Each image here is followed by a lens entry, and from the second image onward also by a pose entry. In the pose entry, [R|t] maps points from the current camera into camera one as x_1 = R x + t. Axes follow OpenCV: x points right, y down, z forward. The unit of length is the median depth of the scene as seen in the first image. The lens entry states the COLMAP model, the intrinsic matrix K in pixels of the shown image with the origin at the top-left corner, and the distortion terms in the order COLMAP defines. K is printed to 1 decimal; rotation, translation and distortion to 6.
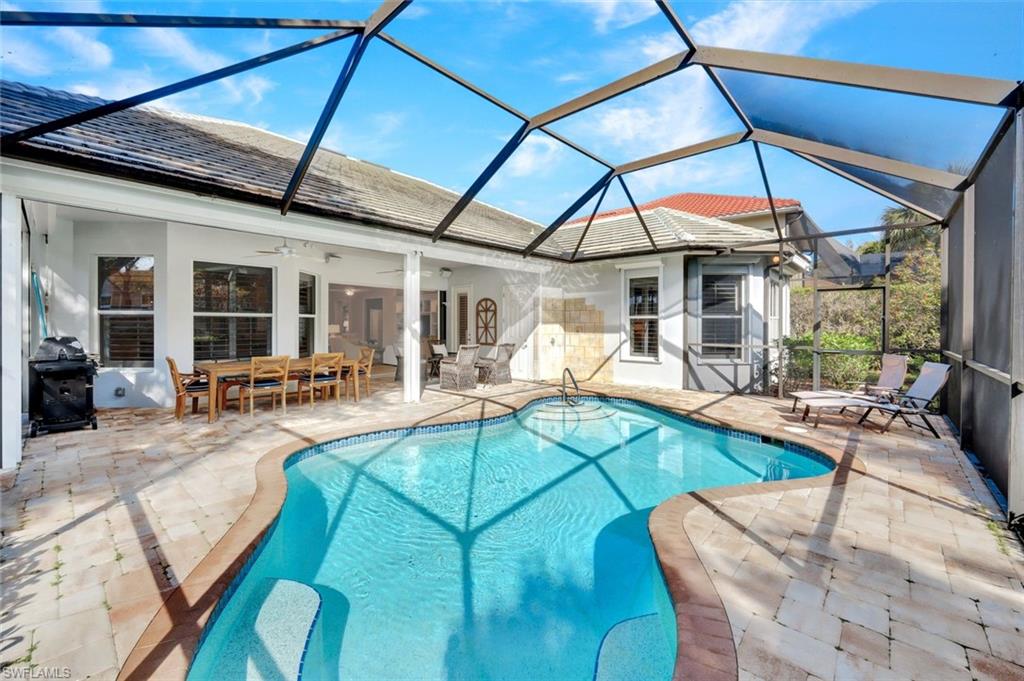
lens RADIAL K [[412.4, 0, 512.9], [0, 412.4, 331.1], [0, 0, 1]] dist [0.003040, -0.000379]
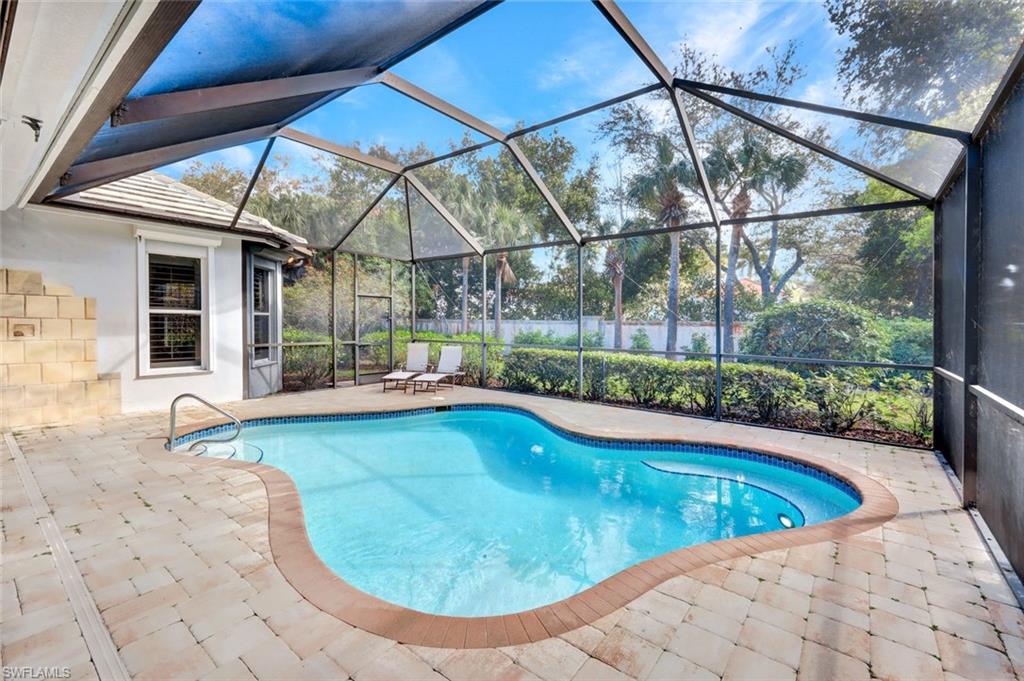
lens RADIAL K [[440.1, 0, 511.8], [0, 440.1, 326.4], [0, 0, 1]] dist [0.002089, 0.000137]
pose [[-0.064657, -0.013246, 0.997820, -0.482004], [0.005450, 0.999892, 0.013626, -0.015679], [-0.997893, 0.006319, -0.064578, 0.473164]]
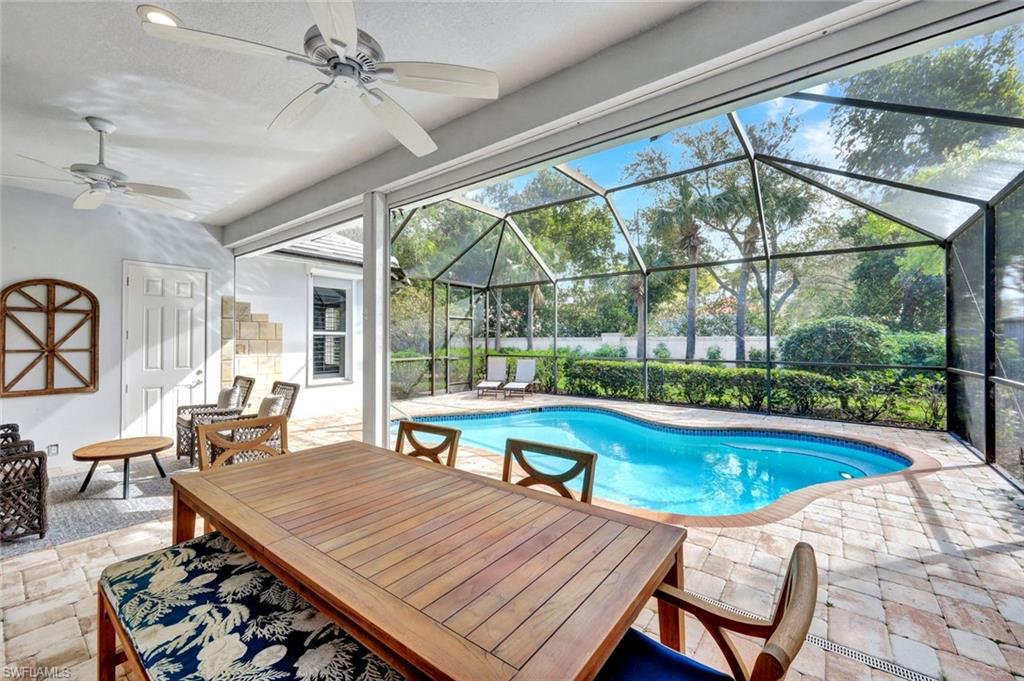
lens RADIAL K [[412.4, 0, 514.6], [0, 412.4, 340.5], [0, 0, 1]] dist [0.003040, -0.000379]
pose [[-0.076633, -0.003557, 0.997053, -0.592770], [0.018503, 0.999816, 0.004989, -0.015362], [-0.996888, 0.018831, -0.076553, 0.677501]]
